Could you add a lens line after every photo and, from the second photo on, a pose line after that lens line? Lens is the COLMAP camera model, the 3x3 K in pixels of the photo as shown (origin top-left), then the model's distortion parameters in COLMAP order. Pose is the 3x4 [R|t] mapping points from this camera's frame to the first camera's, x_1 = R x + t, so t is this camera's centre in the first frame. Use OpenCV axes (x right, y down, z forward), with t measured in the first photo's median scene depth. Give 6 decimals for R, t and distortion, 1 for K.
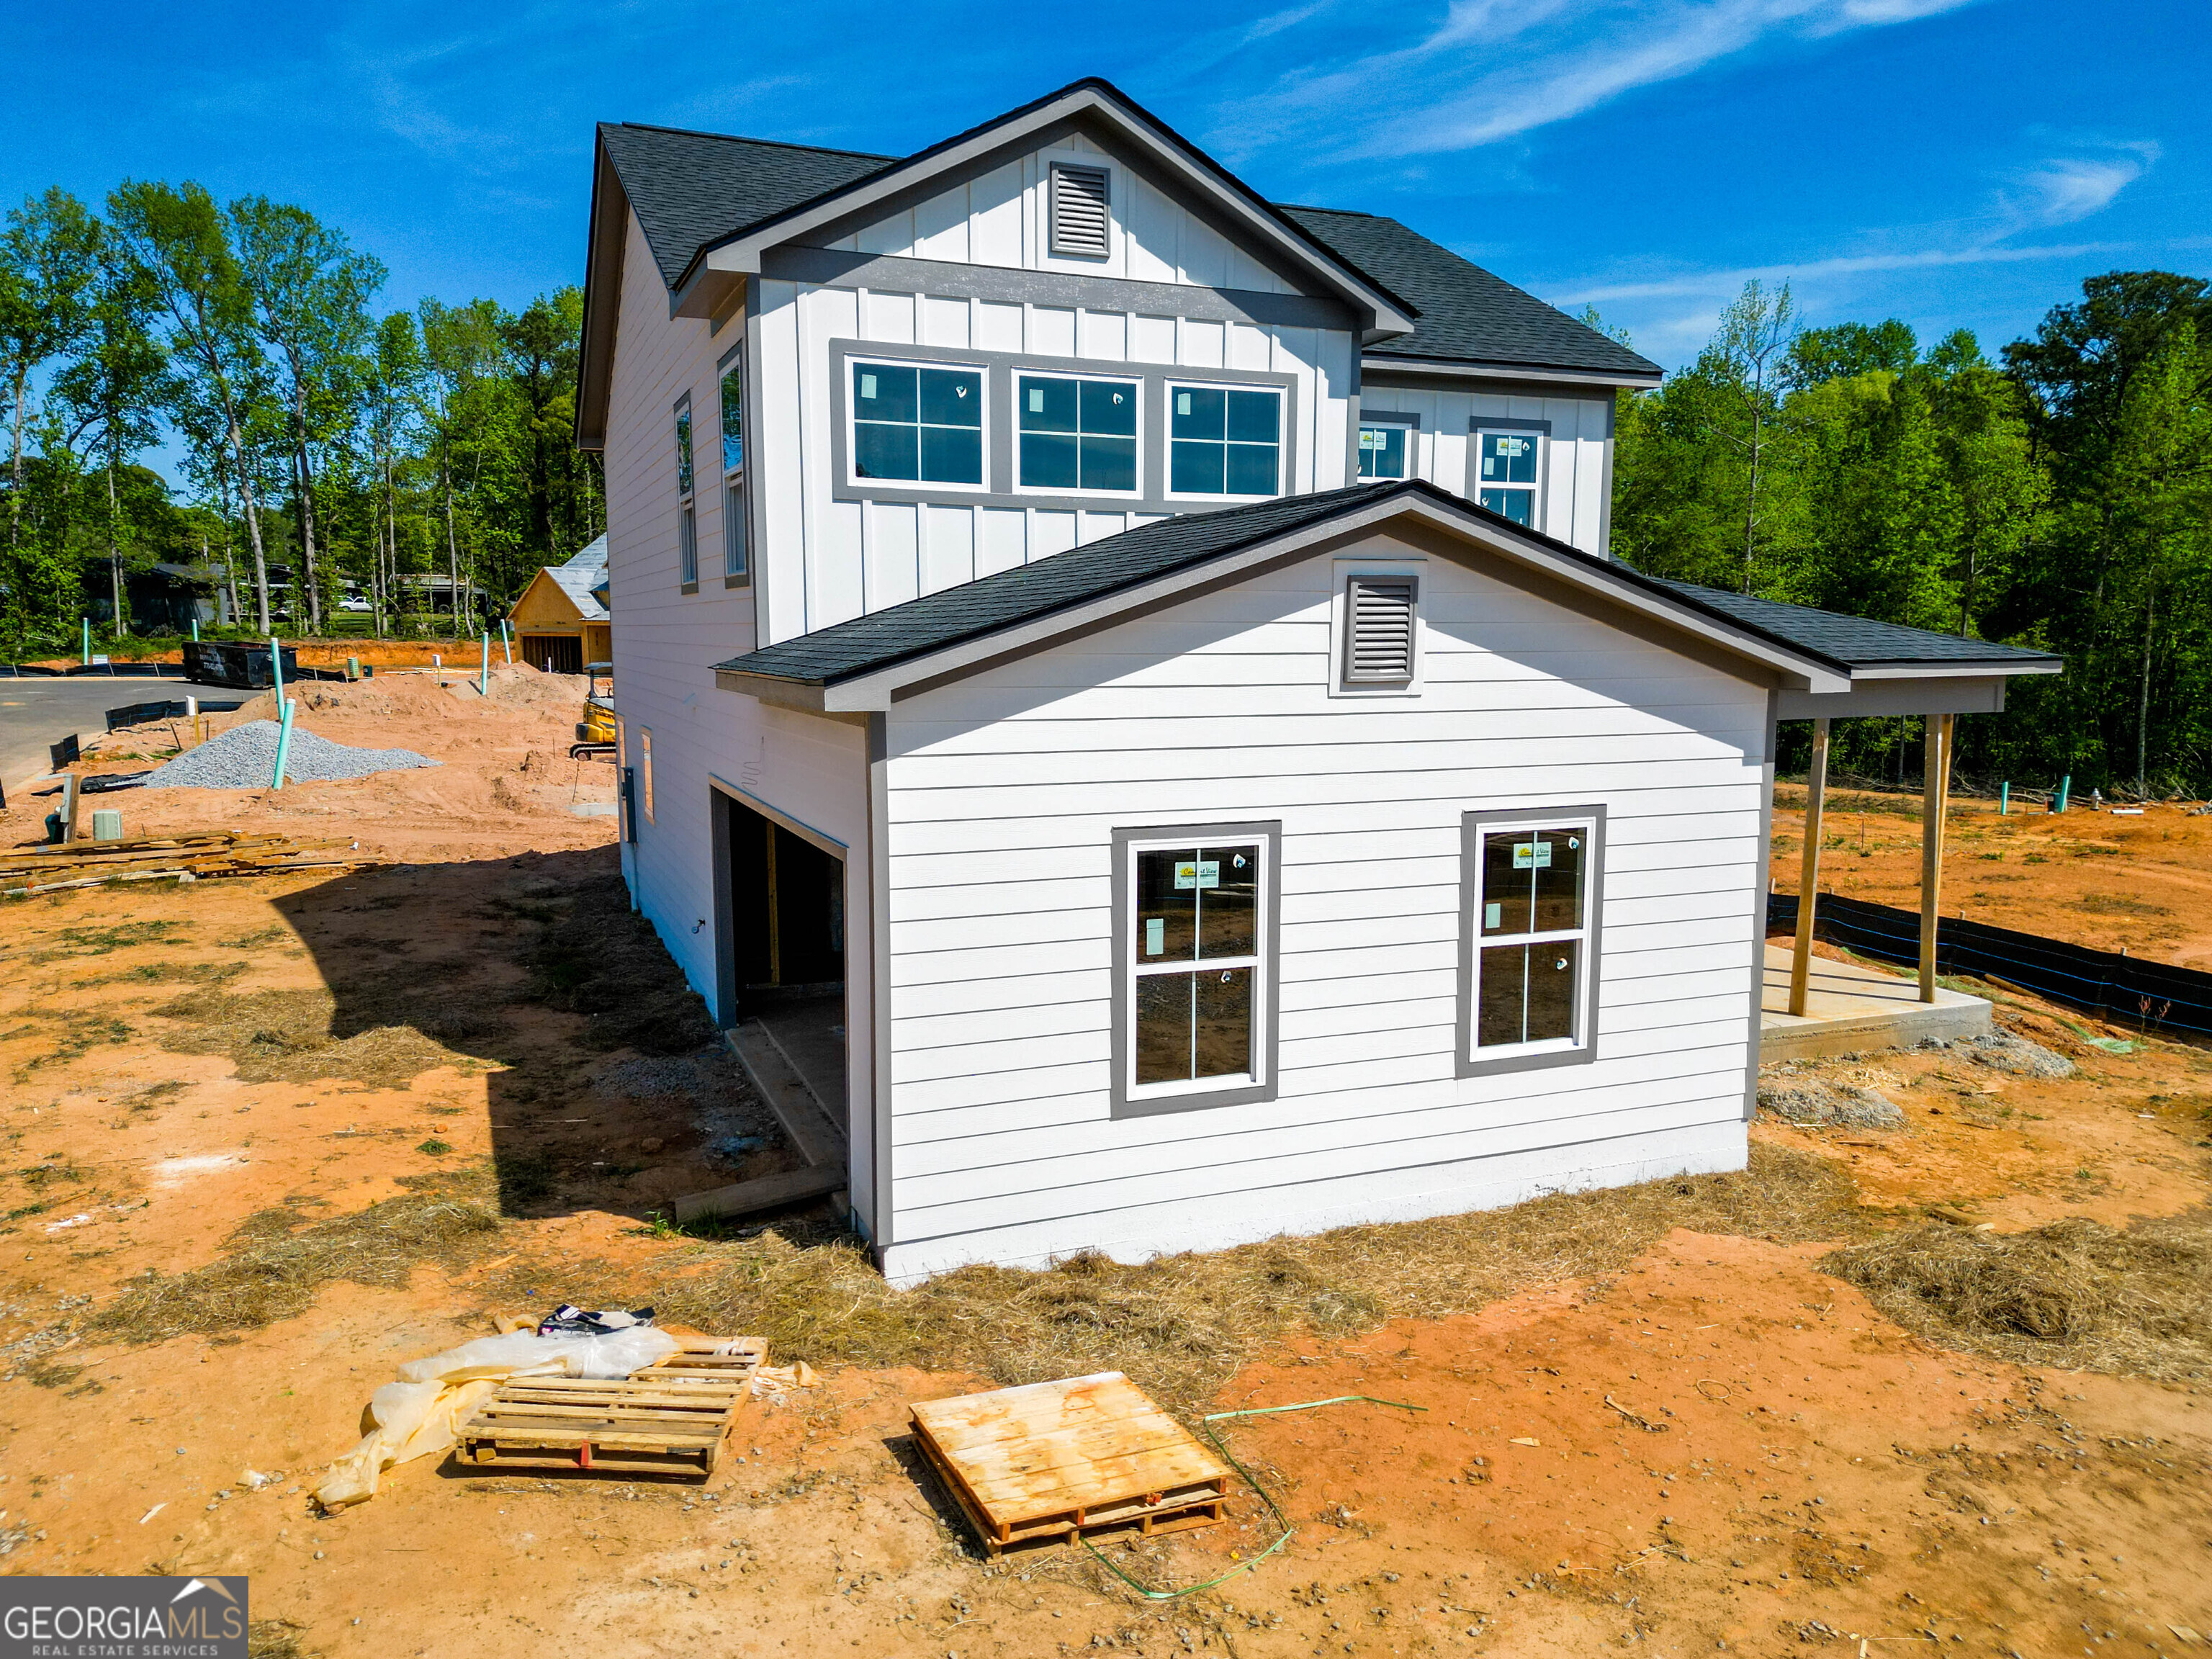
lens RADIAL K [[1562.0, 0, 1106.0], [0, 1562.0, 829.5], [0, 0, 1]] dist [0.067546, -0.077767]
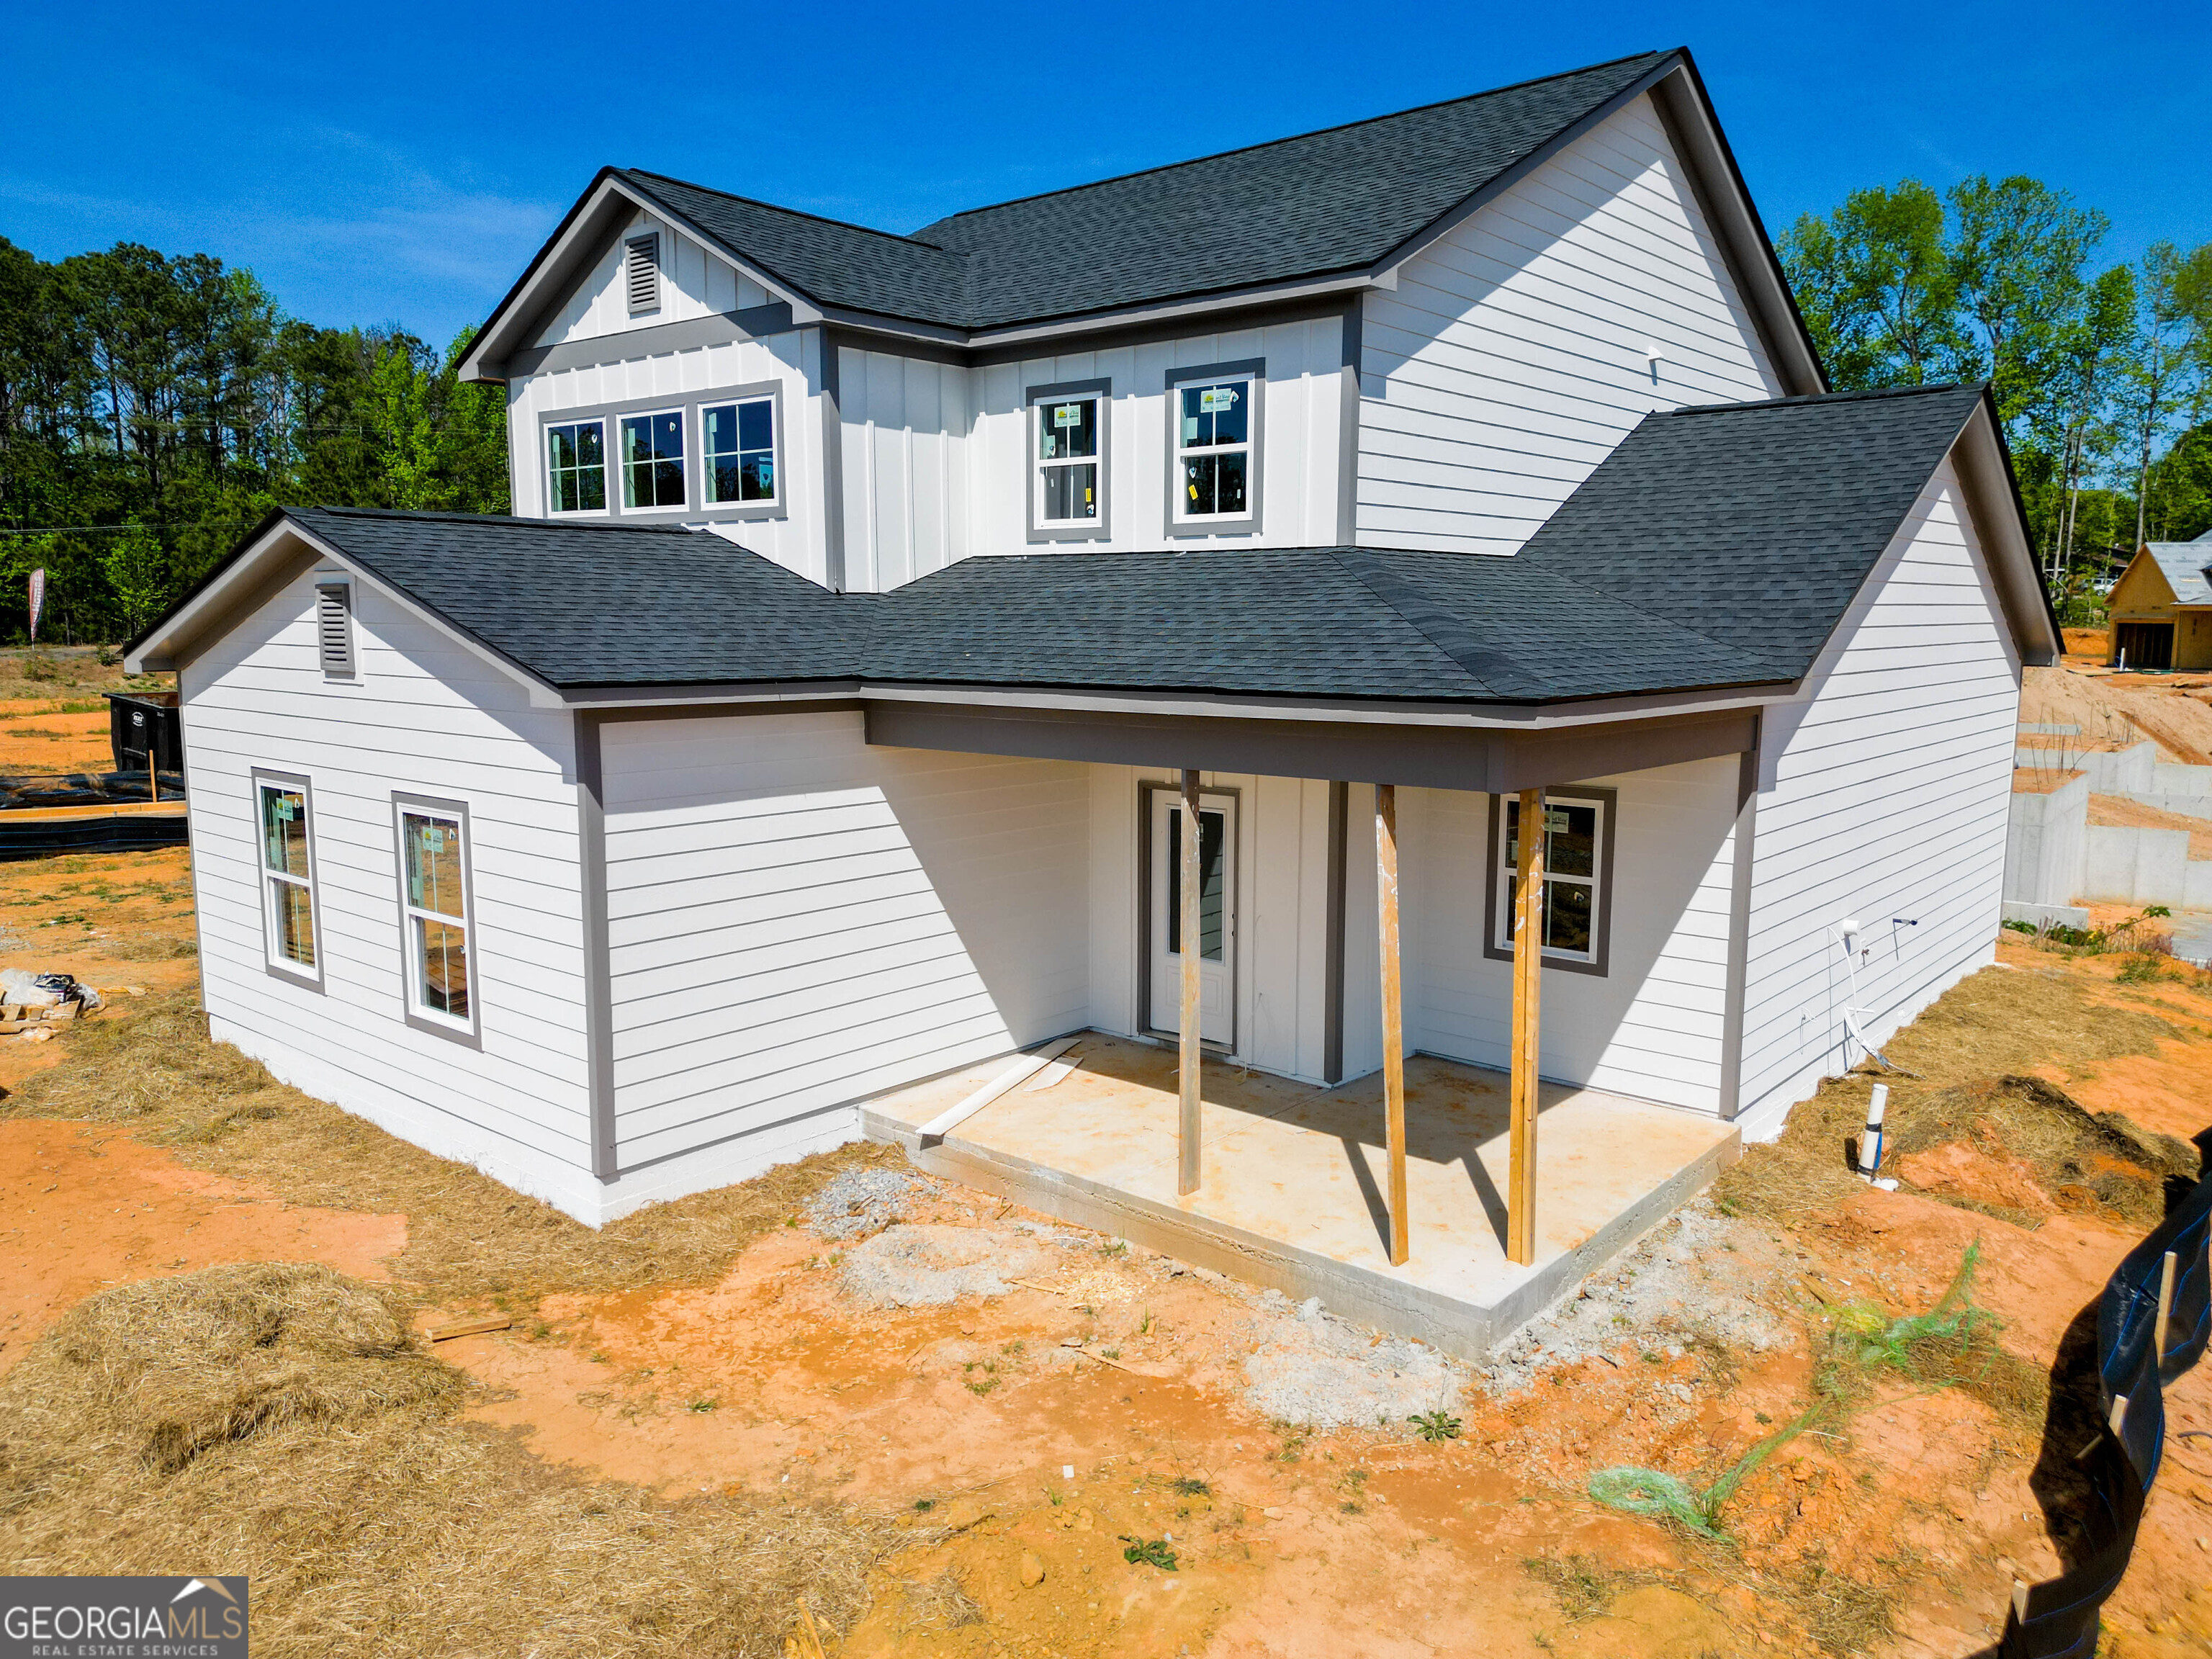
lens RADIAL K [[1562.0, 0, 1106.0], [0, 1562.0, 829.5], [0, 0, 1]] dist [0.067546, -0.077767]
pose [[0.452410, 0.123749, -0.883182, 1.264634], [-0.114848, 0.990164, 0.079909, -0.114487], [0.884384, 0.065280, 0.462173, 0.796649]]
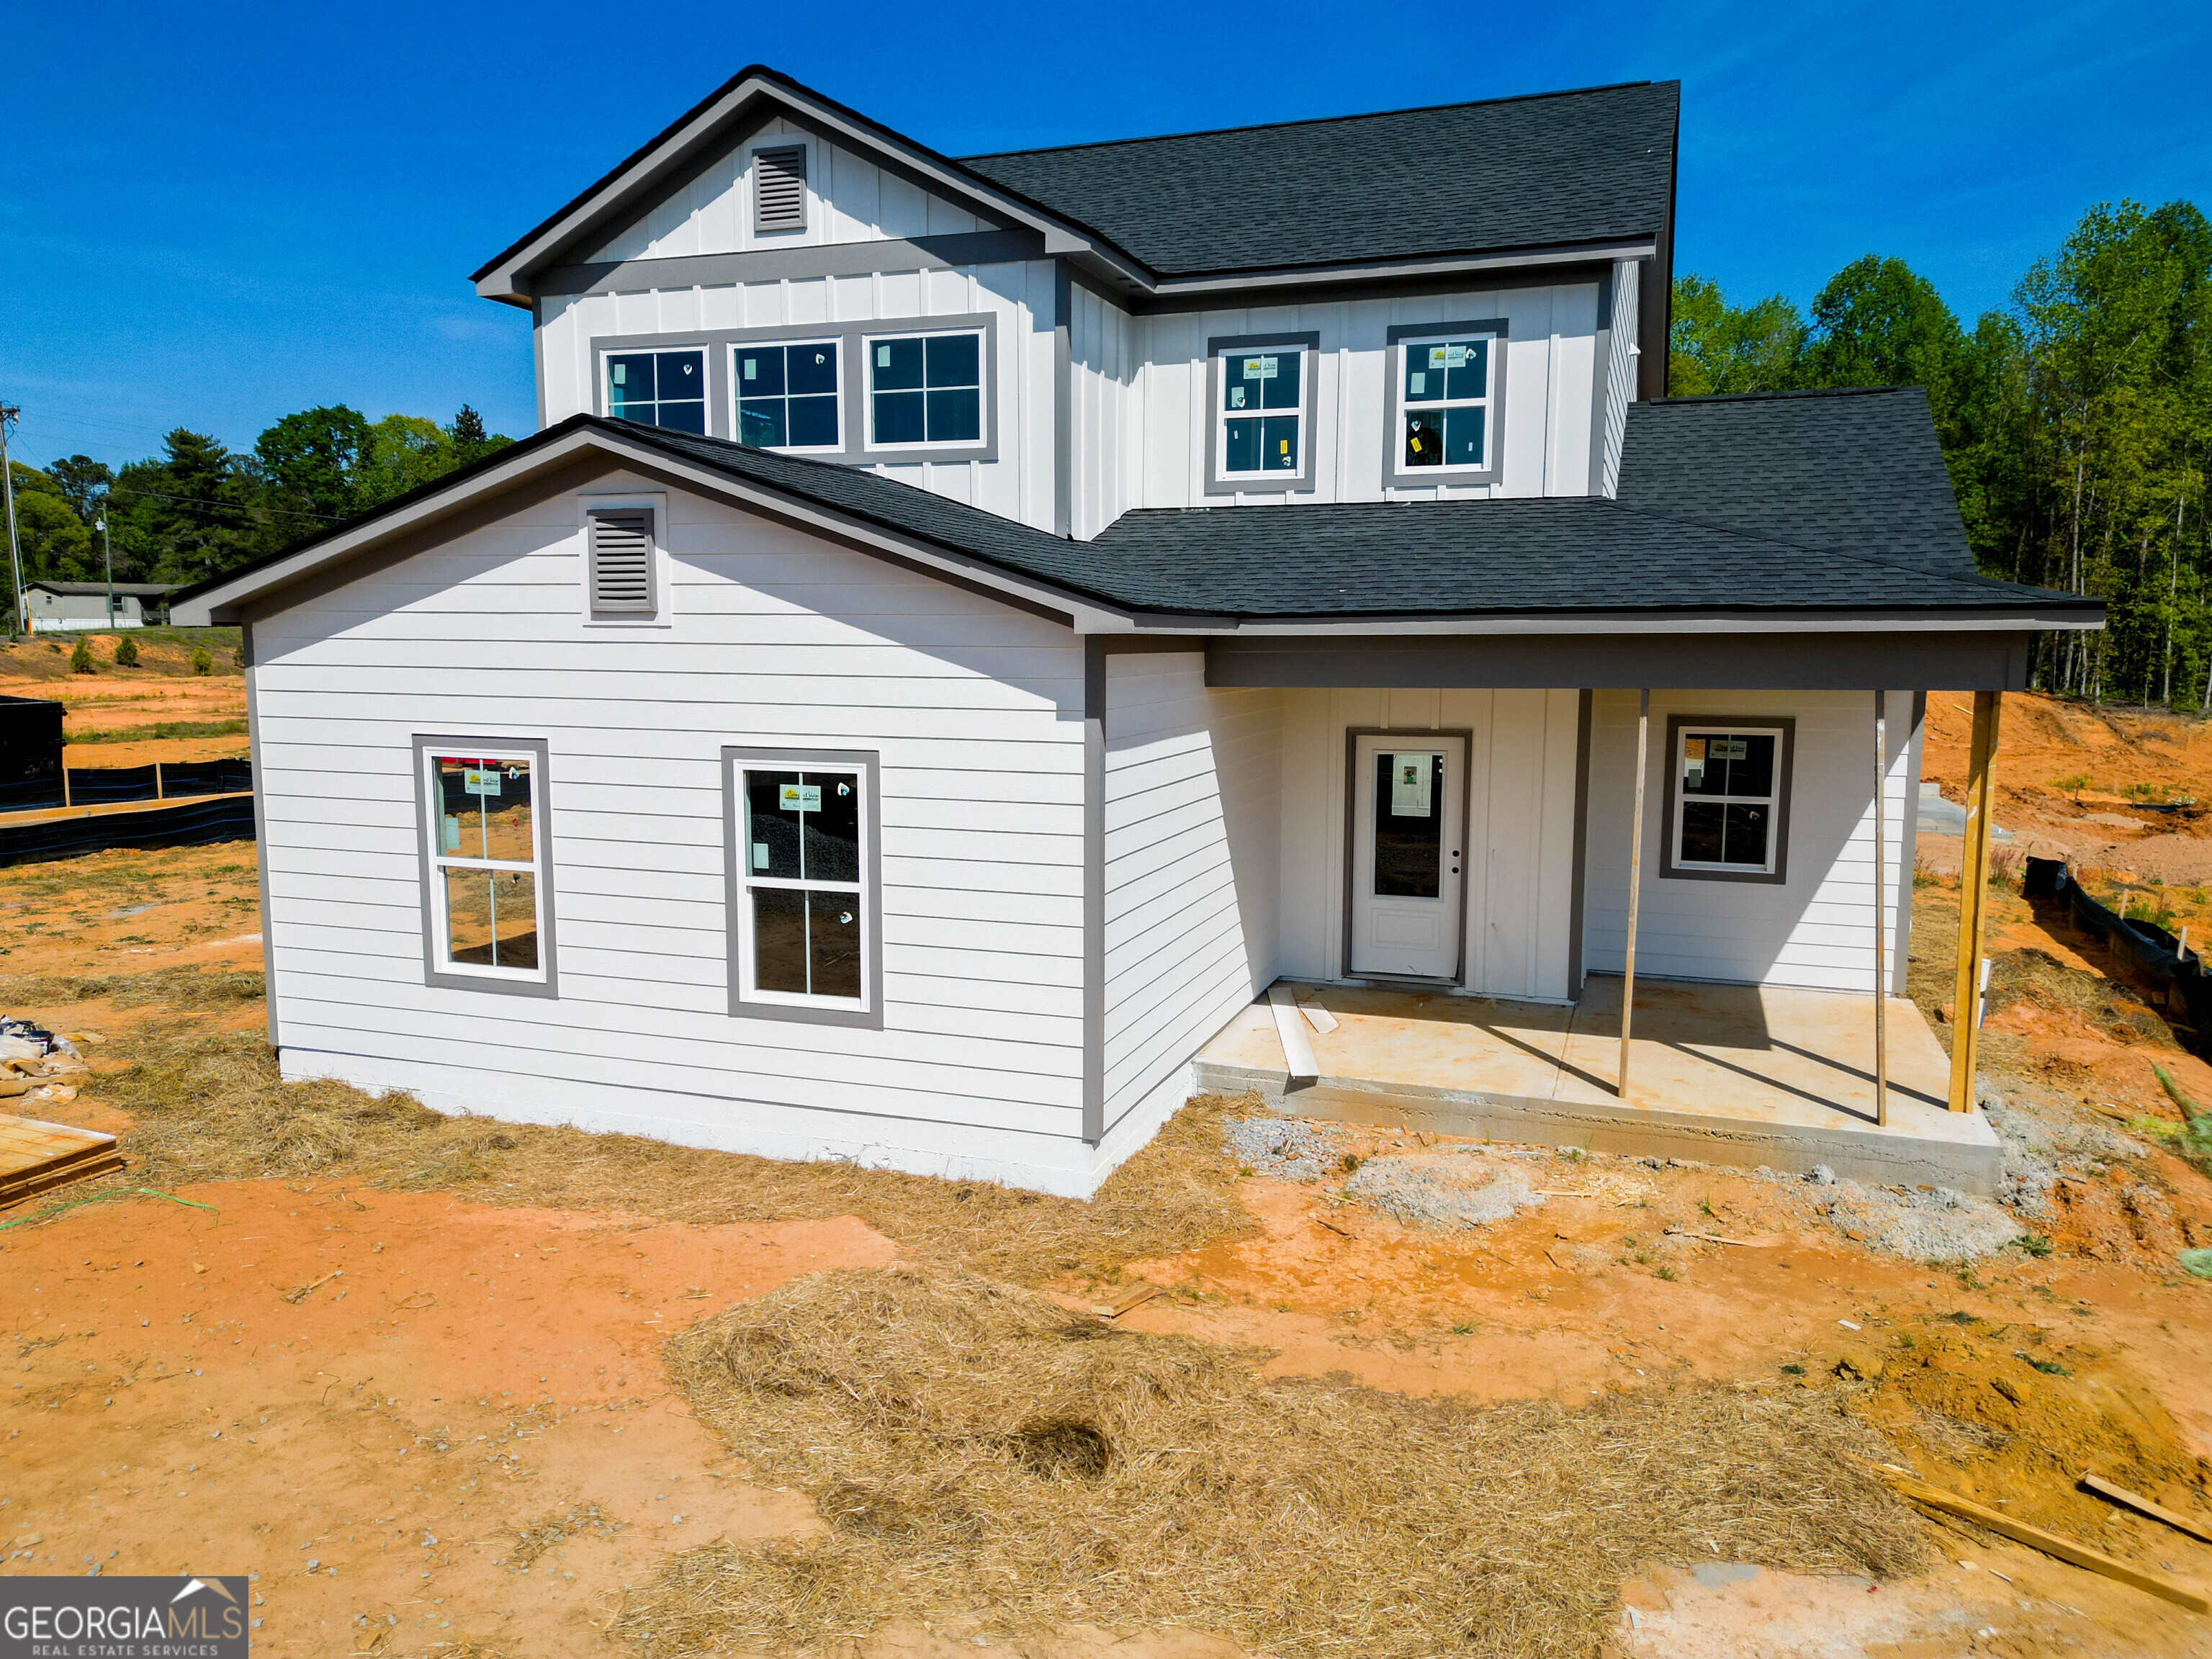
lens RADIAL K [[1562.0, 0, 1106.0], [0, 1562.0, 829.5], [0, 0, 1]] dist [0.067546, -0.077767]
pose [[0.740455, 0.086499, -0.666517, 0.922153], [-0.086556, 0.995698, 0.033062, -0.010618], [0.666509, 0.033210, 0.744757, 0.362477]]
